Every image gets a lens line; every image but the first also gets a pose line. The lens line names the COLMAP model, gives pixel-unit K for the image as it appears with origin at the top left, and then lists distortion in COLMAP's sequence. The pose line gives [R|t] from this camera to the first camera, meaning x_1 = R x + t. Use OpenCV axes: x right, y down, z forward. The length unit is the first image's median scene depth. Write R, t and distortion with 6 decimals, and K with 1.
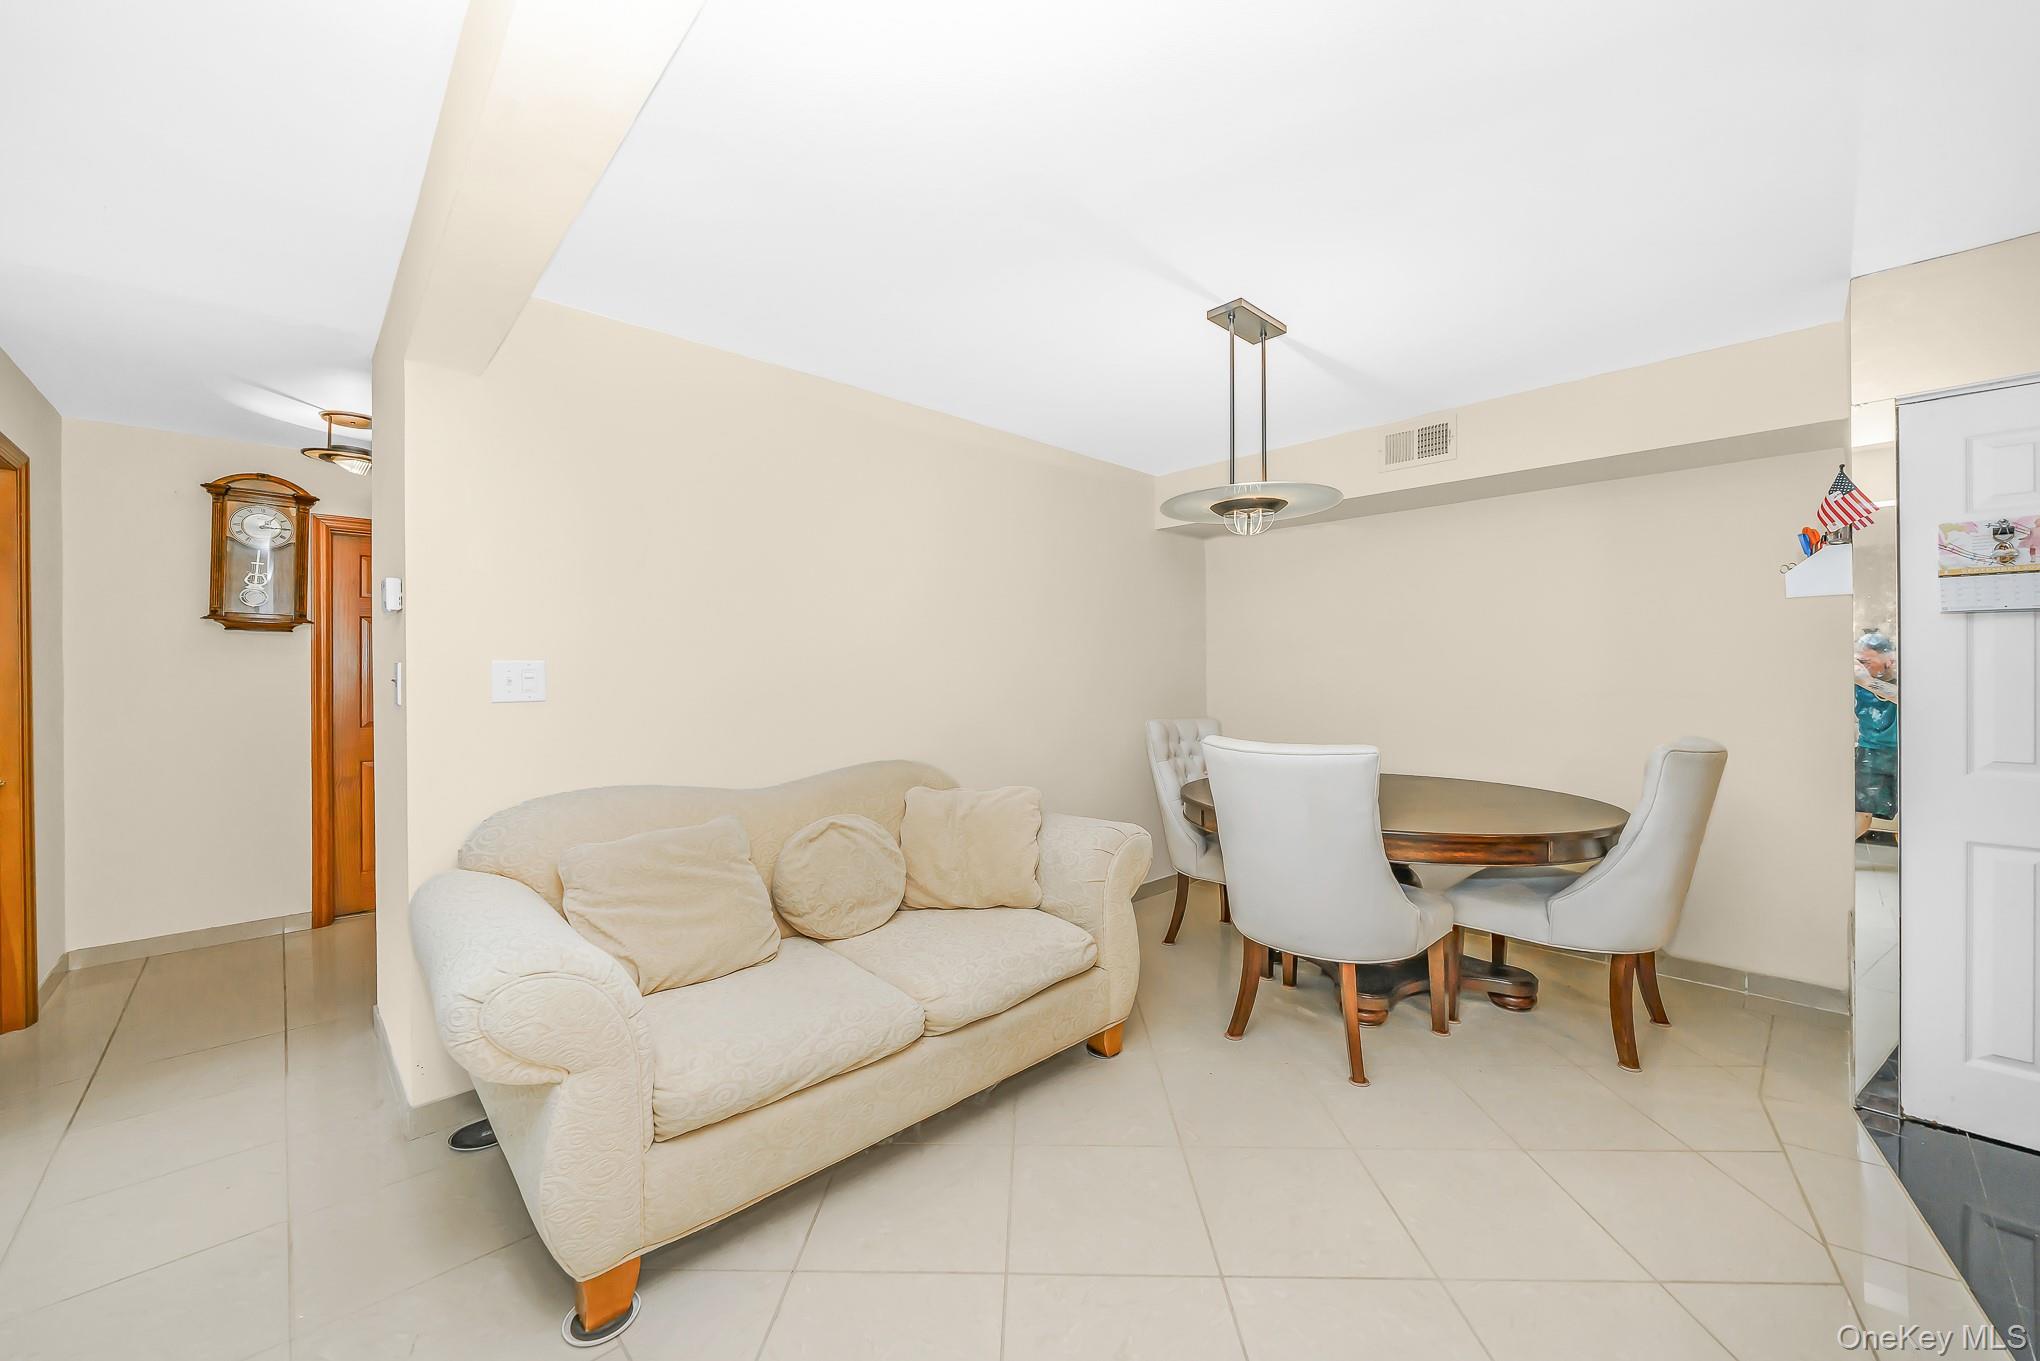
lens RADIAL K [[754.9, 0, 1007.5], [0, 754.9, 671.5], [0, 0, 1]] dist [-0.000504, 0.000023]
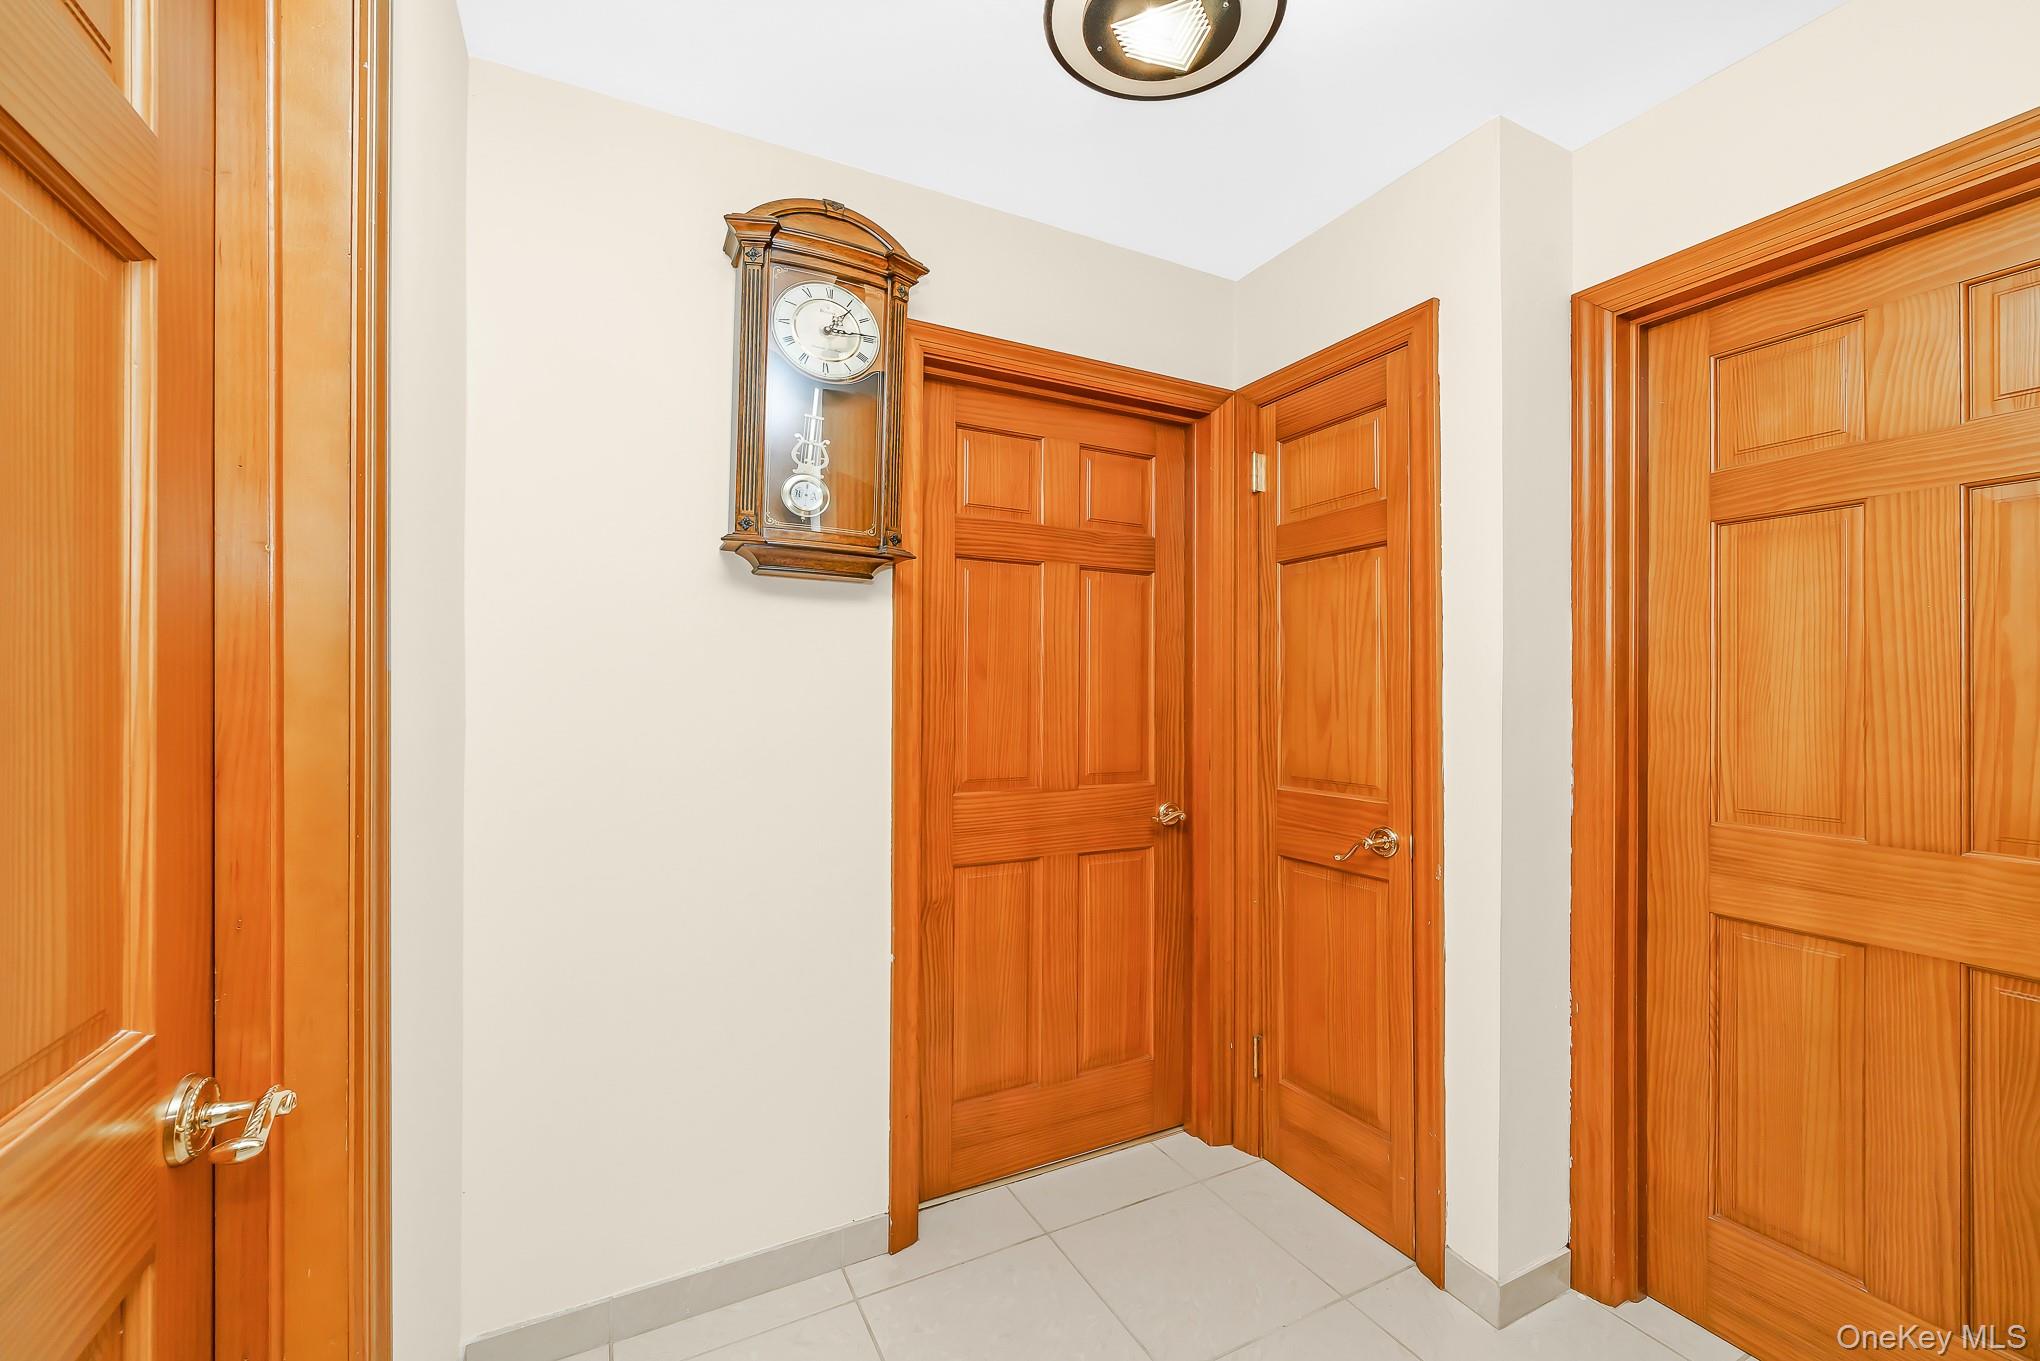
lens RADIAL K [[797.1, 0, 978.1], [0, 797.1, 680.8], [0, 0, 1]] dist [-0.001916, -0.000070]
pose [[0.952492, 0.008659, -0.304440, -0.982515], [-0.010455, 0.999936, -0.004269, 0.010578], [0.304383, 0.007249, 0.952522, 0.765228]]
